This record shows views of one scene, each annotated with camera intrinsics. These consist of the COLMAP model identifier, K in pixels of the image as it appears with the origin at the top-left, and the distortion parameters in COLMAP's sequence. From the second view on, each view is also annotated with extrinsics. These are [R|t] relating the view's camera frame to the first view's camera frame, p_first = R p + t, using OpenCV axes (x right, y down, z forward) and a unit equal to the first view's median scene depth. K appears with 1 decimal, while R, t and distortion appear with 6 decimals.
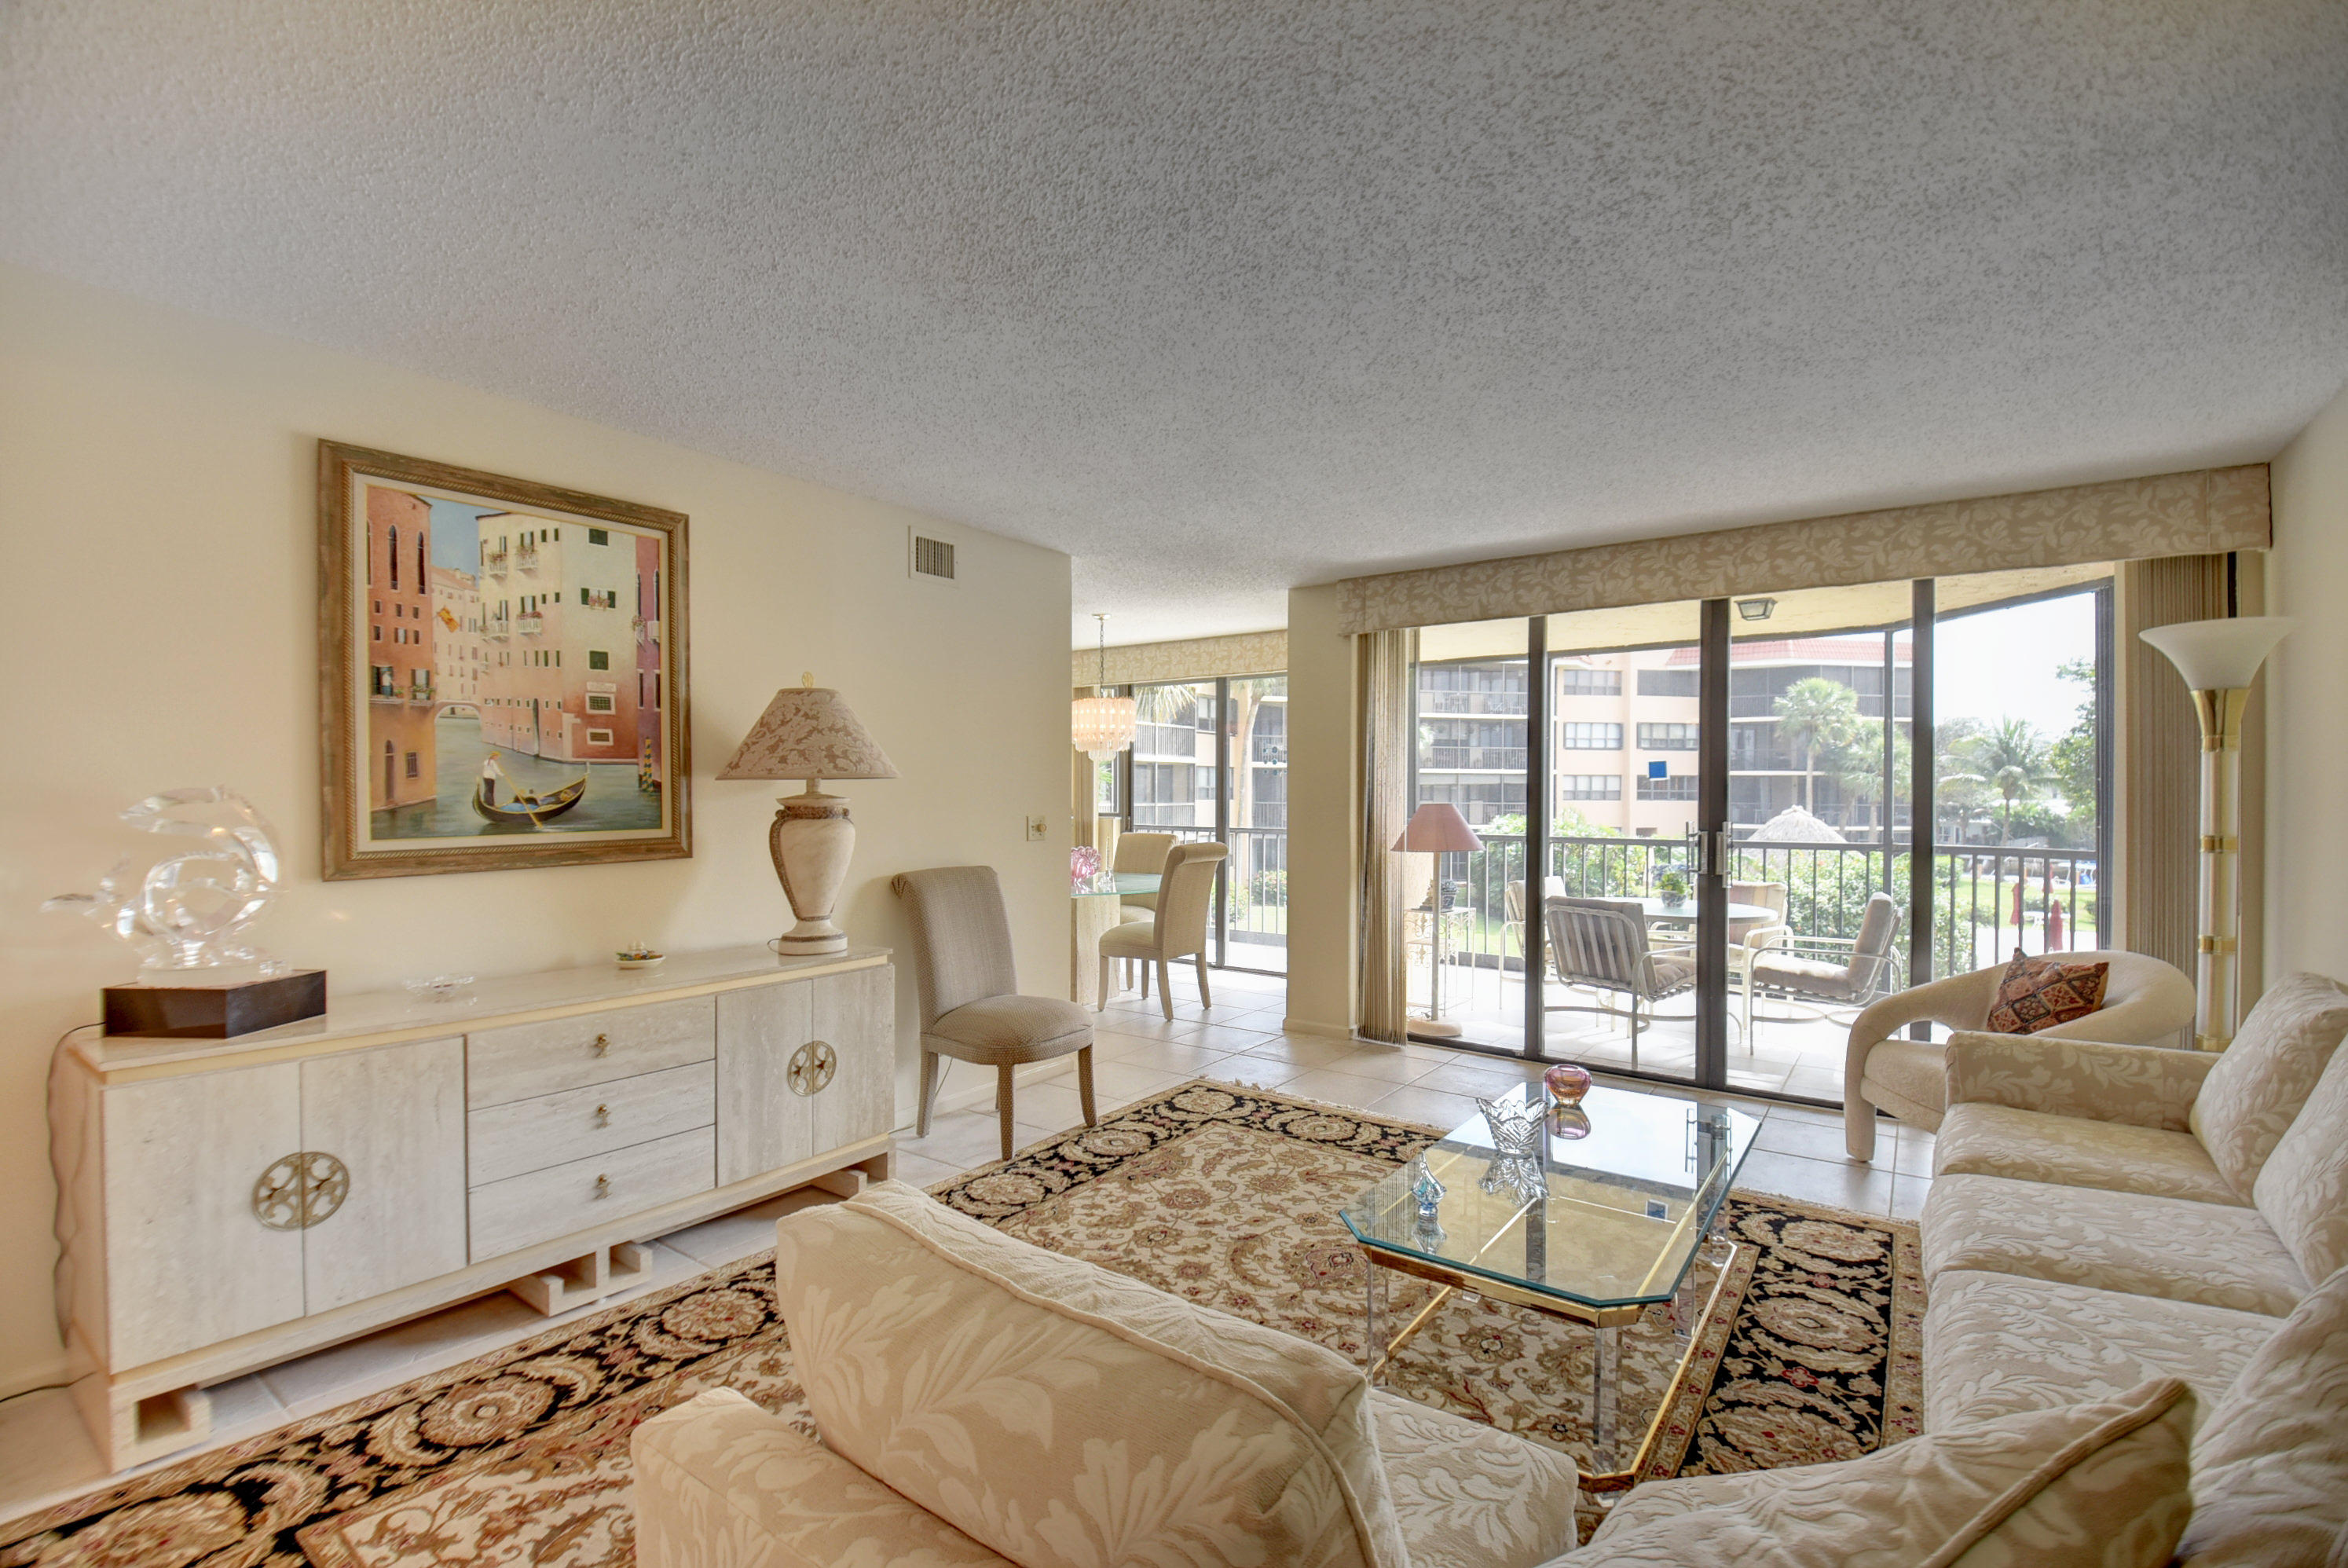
lens RADIAL K [[1022.9, 0, 1212.1], [0, 1022.9, 799.5], [0, 0, 1]] dist [0.026950, -0.045459]
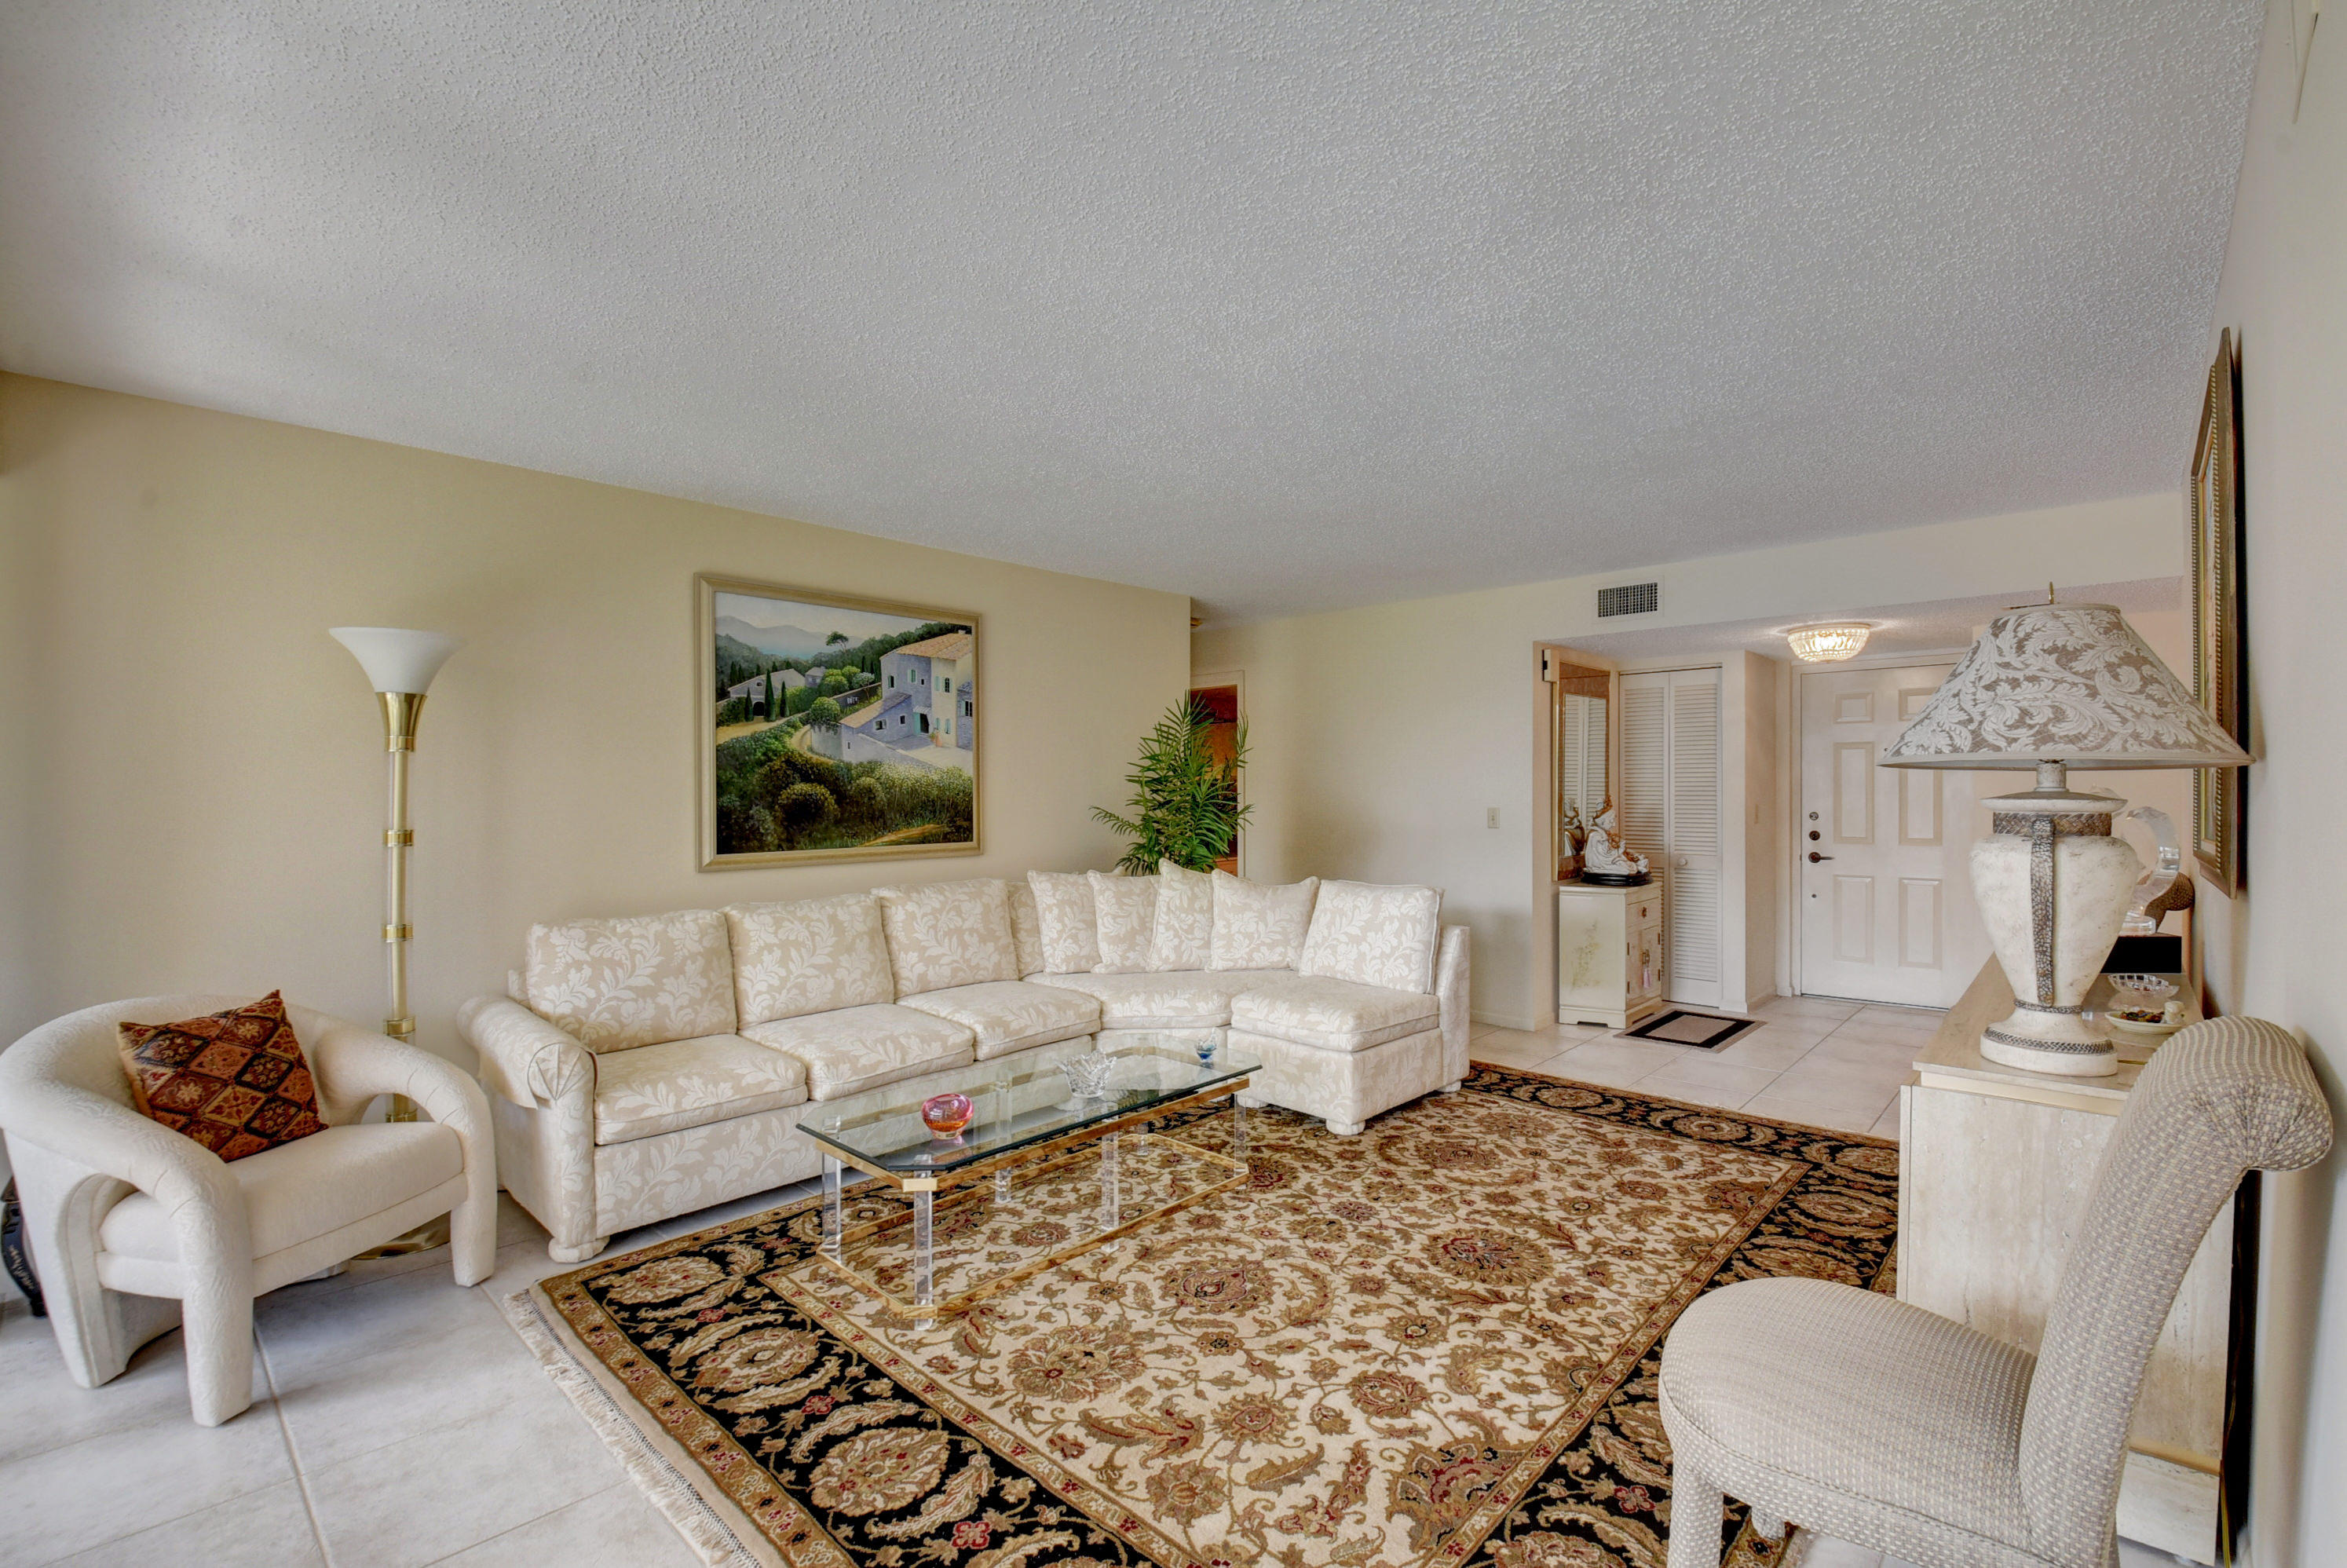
lens RADIAL K [[1022.4, 0, 1211.6], [0, 1022.4, 799.5], [0, 0, 1]] dist [0.026950, -0.045459]
pose [[-0.992067, -0.001469, 0.125701, 0.005537], [0.000498, 0.999878, 0.015616, -0.010963], [-0.125709, 0.015554, -0.991945, 1.624009]]
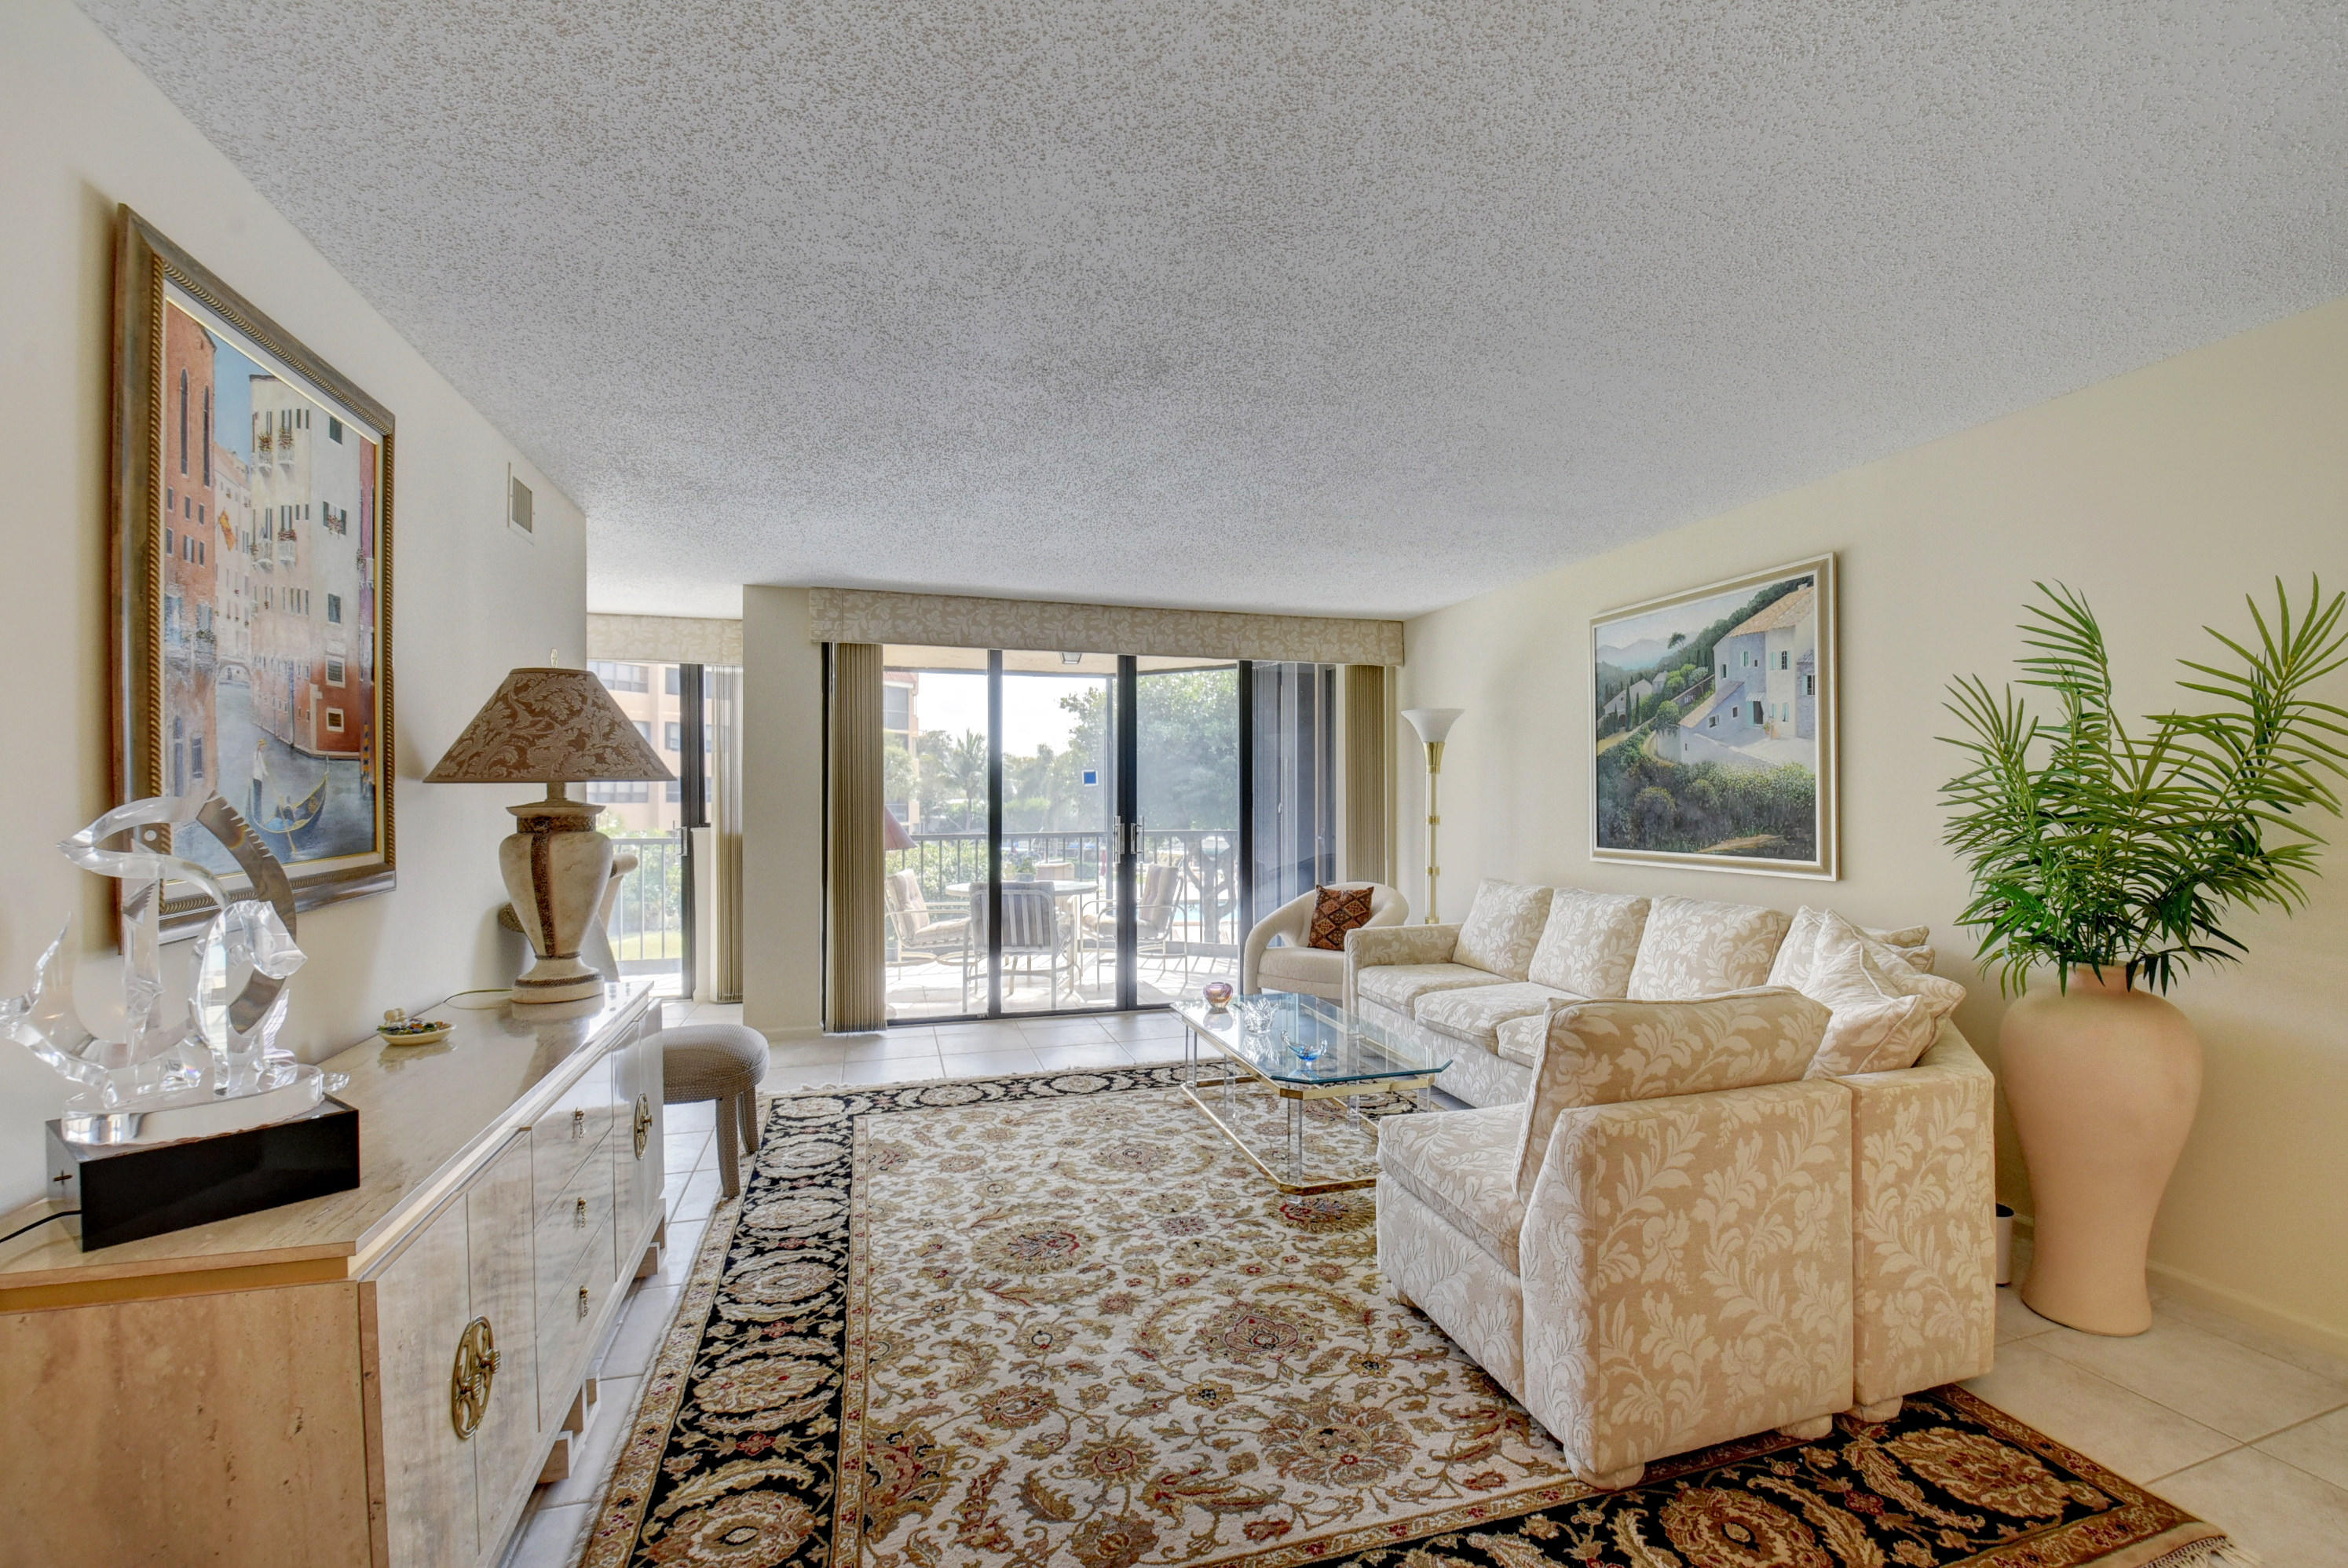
lens RADIAL K [[1022.8, 0, 1212.1], [0, 1022.8, 799.5], [0, 0, 1]] dist [0.026950, -0.045459]
pose [[0.601905, -0.006719, 0.798539, -0.720244], [0.009736, 0.999952, 0.001075, -0.002065], [-0.798508, 0.007127, 0.601942, 0.110192]]
